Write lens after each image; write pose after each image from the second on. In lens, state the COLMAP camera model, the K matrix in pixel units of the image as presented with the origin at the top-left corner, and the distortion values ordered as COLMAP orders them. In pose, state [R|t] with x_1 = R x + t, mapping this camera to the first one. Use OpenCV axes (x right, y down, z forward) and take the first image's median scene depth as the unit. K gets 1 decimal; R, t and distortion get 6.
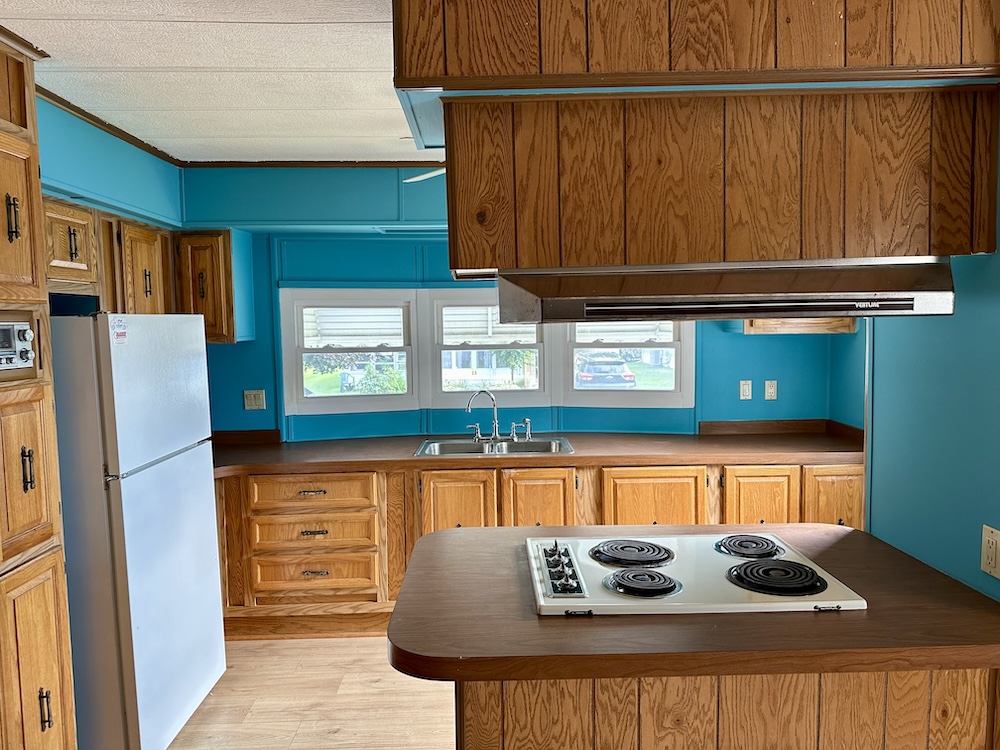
lens RADIAL K [[700.7, 0, 502.2], [0, 700.7, 369.0], [0, 0, 1]] dist [0.060087, -0.075695]
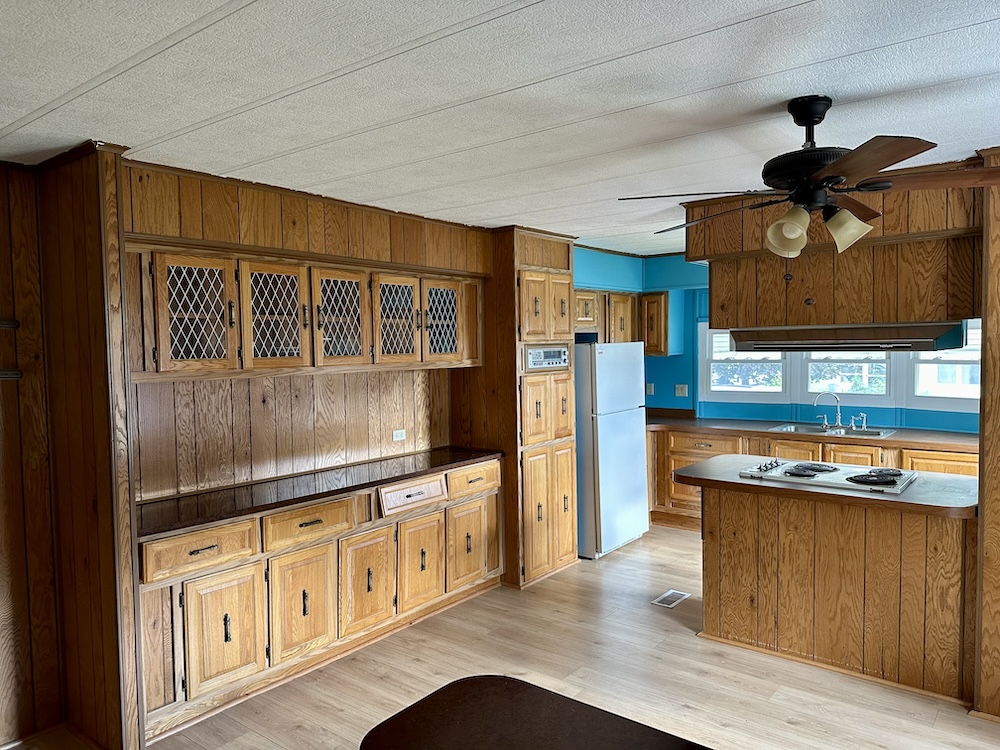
lens RADIAL K [[700.7, 0, 496.0], [0, 700.7, 380.5], [0, 0, 1]] dist [0.060087, -0.075695]
pose [[0.763367, 0.039878, -0.644732, 0.430688], [-0.037971, 0.999137, 0.016841, 0.010001], [0.644848, 0.011625, 0.764223, -0.611468]]
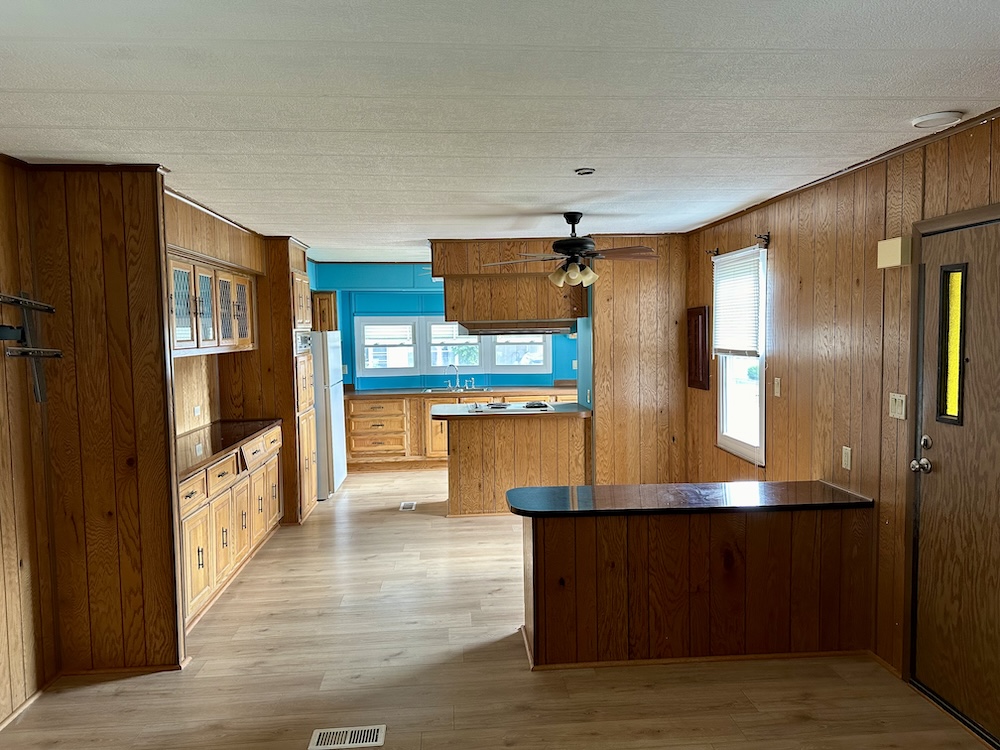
lens RADIAL K [[700.7, 0, 504.7], [0, 700.7, 383.2], [0, 0, 1]] dist [0.060087, -0.075695]
pose [[0.998390, -0.002700, 0.056665, 0.014592], [0.001838, 0.999882, 0.015268, 0.061484], [-0.056699, -0.015139, 0.998277, -1.286849]]
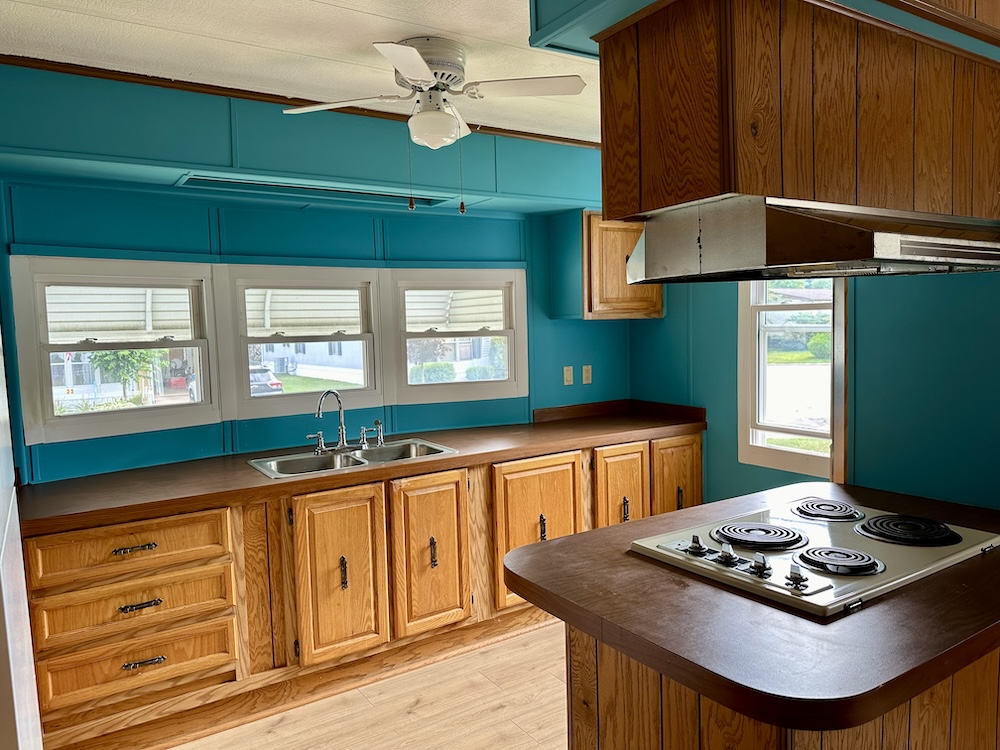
lens RADIAL K [[700.7, 0, 502.4], [0, 700.7, 378.5], [0, 0, 1]] dist [0.060087, -0.075695]
pose [[0.849142, -0.049904, 0.525802, -0.318921], [0.049114, 0.998673, 0.015467, 0.015686], [-0.525876, 0.012690, 0.850467, 0.218757]]
